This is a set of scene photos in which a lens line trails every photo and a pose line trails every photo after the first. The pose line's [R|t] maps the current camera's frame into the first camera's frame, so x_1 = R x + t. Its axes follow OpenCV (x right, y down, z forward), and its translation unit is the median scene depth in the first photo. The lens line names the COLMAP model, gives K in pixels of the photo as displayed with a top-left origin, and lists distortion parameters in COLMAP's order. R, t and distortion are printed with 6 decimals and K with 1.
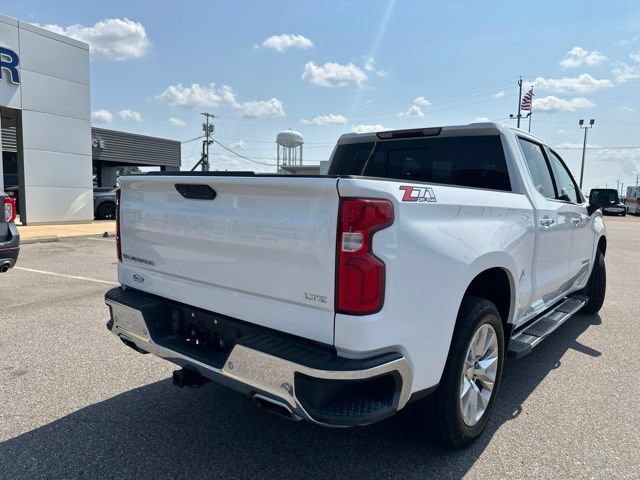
lens RADIAL K [[453.2, 0, 320.0], [0, 453.2, 240.0], [0, 0, 1]] dist [0.040999, -0.060269]
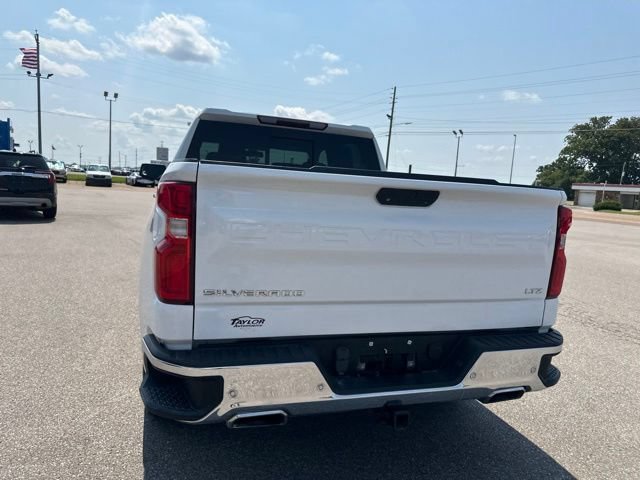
lens RADIAL K [[459.8, 0, 320.0], [0, 459.8, 240.0], [0, 0, 1]] dist [0.039672, -0.042015]
pose [[0.546149, -0.092541, 0.832561, -0.753256], [0.037957, 0.995592, 0.085763, -0.074522], [-0.836828, -0.015238, 0.547254, 0.464114]]
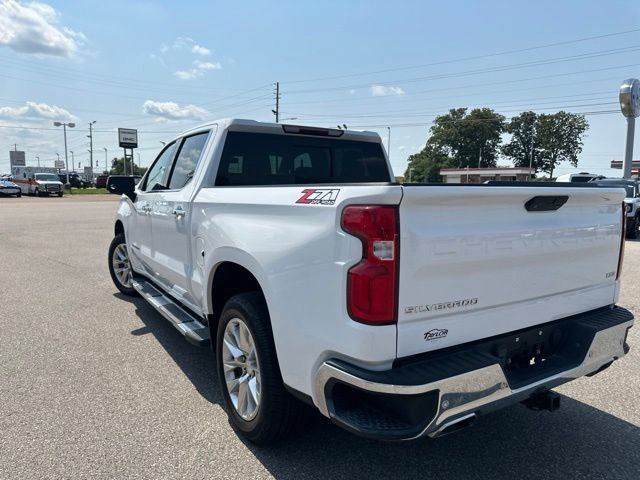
lens RADIAL K [[459.8, 0, 320.0], [0, 459.8, 240.0], [0, 0, 1]] dist [0.039672, -0.042015]
pose [[0.321391, -0.138961, 0.936695, -0.921336], [0.099485, 0.988655, 0.112535, -0.128975], [-0.941706, 0.057020, 0.331569, 0.785826]]
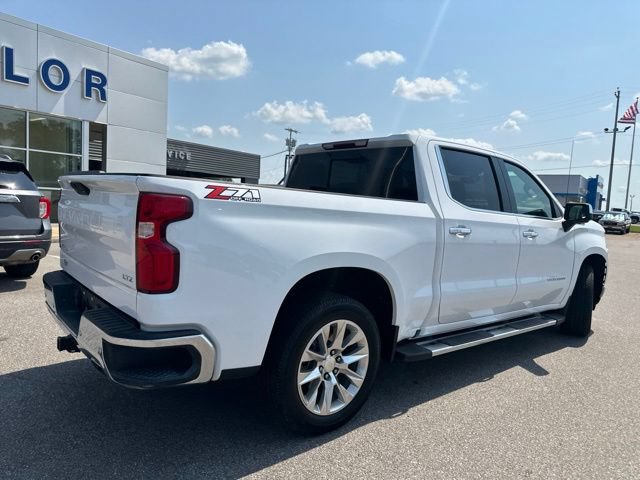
lens RADIAL K [[448.5, 0, 320.0], [0, 448.5, 240.0], [0, 0, 1]] dist [0.092292, -0.122197]
pose [[0.982247, 0.042976, -0.182600, 0.399500], [-0.048361, 0.998513, -0.025140, 0.020570], [0.181249, 0.033525, 0.982866, -0.043588]]
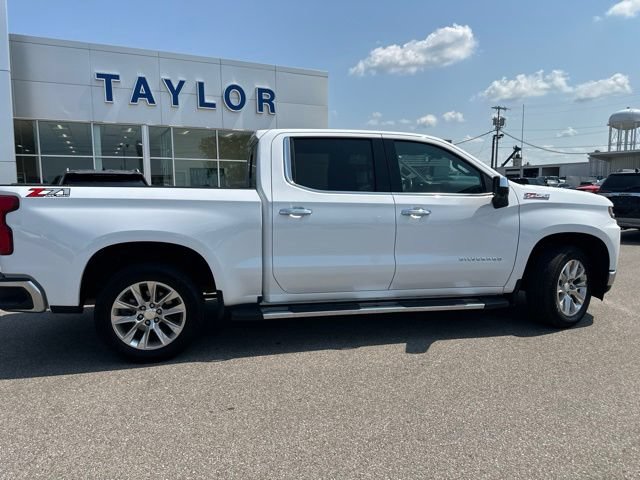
lens RADIAL K [[444.7, 0, 320.0], [0, 444.7, 240.0], [0, 0, 1]] dist [0.032520, -0.029620]
pose [[0.780552, 0.045508, -0.623432, 1.323510], [-0.039069, 0.998948, 0.024004, -0.000119], [0.623868, 0.005621, 0.781509, 0.186467]]
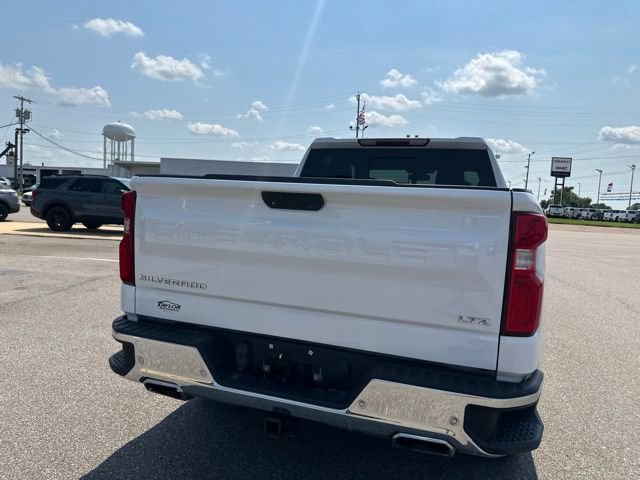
lens RADIAL K [[453.2, 0, 320.0], [0, 453.2, 240.0], [0, 0, 1]] dist [0.040999, -0.060269]
pose [[0.939447, -0.011233, 0.342510, -0.356543], [0.012579, 0.999919, -0.001710, -0.022090], [-0.342463, 0.005915, 0.939513, 0.136472]]
